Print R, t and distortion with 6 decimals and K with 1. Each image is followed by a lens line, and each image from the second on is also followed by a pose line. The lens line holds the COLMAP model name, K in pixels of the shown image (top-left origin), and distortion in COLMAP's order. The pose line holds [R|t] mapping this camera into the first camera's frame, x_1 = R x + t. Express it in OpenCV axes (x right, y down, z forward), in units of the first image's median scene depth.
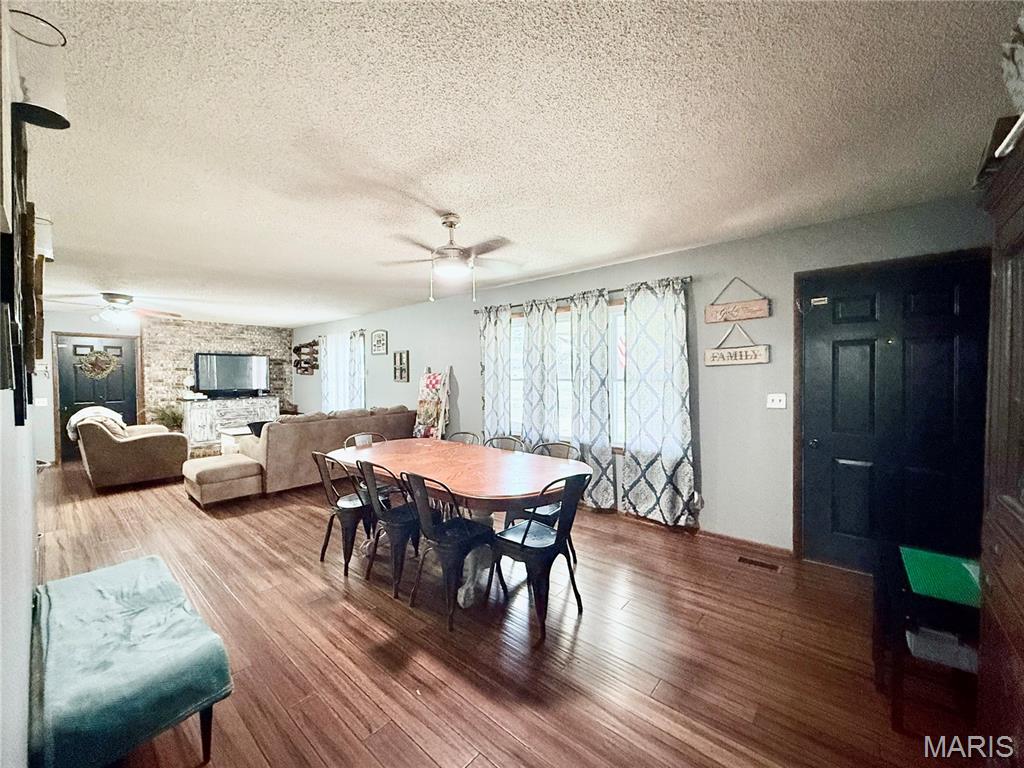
lens RADIAL K [[408.7, 0, 509.6], [0, 408.7, 383.8], [0, 0, 1]] dist [0.000396, -0.000388]
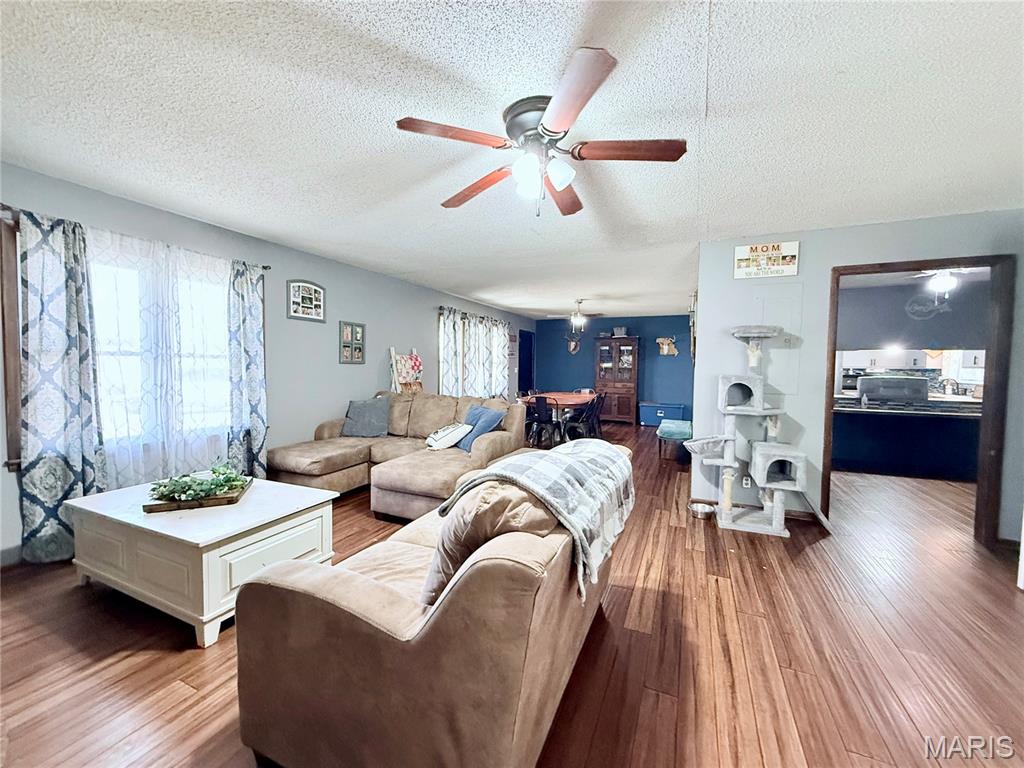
lens RADIAL K [[408.7, 0, 509.6], [0, 408.7, 383.8], [0, 0, 1]] dist [0.000396, -0.000388]
pose [[-0.292543, -0.042662, 0.955300, -0.922509], [0.010206, 0.998808, 0.047730, -0.000344], [-0.956198, 0.023713, -0.291759, 0.802411]]
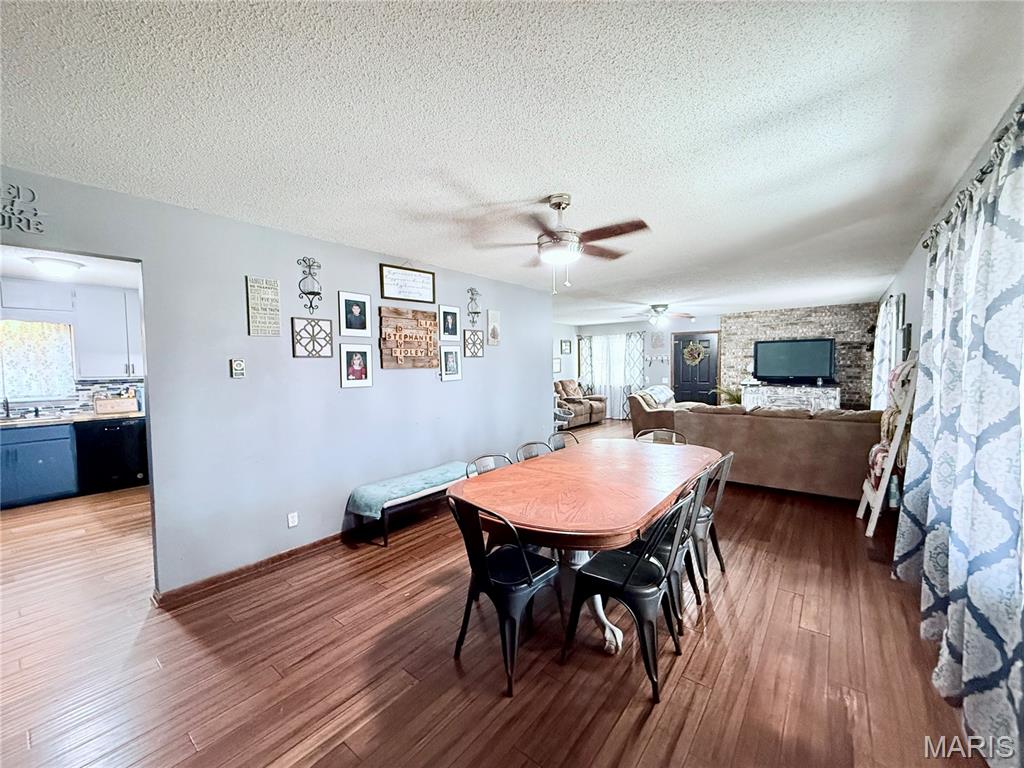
lens RADIAL K [[408.7, 0, 509.6], [0, 408.7, 383.8], [0, 0, 1]] dist [0.000396, -0.000388]
pose [[0.041157, 0.053139, -0.997739, 0.285340], [-0.009742, 0.998559, 0.052780, -0.014705], [0.999105, 0.007548, 0.041616, 0.312776]]
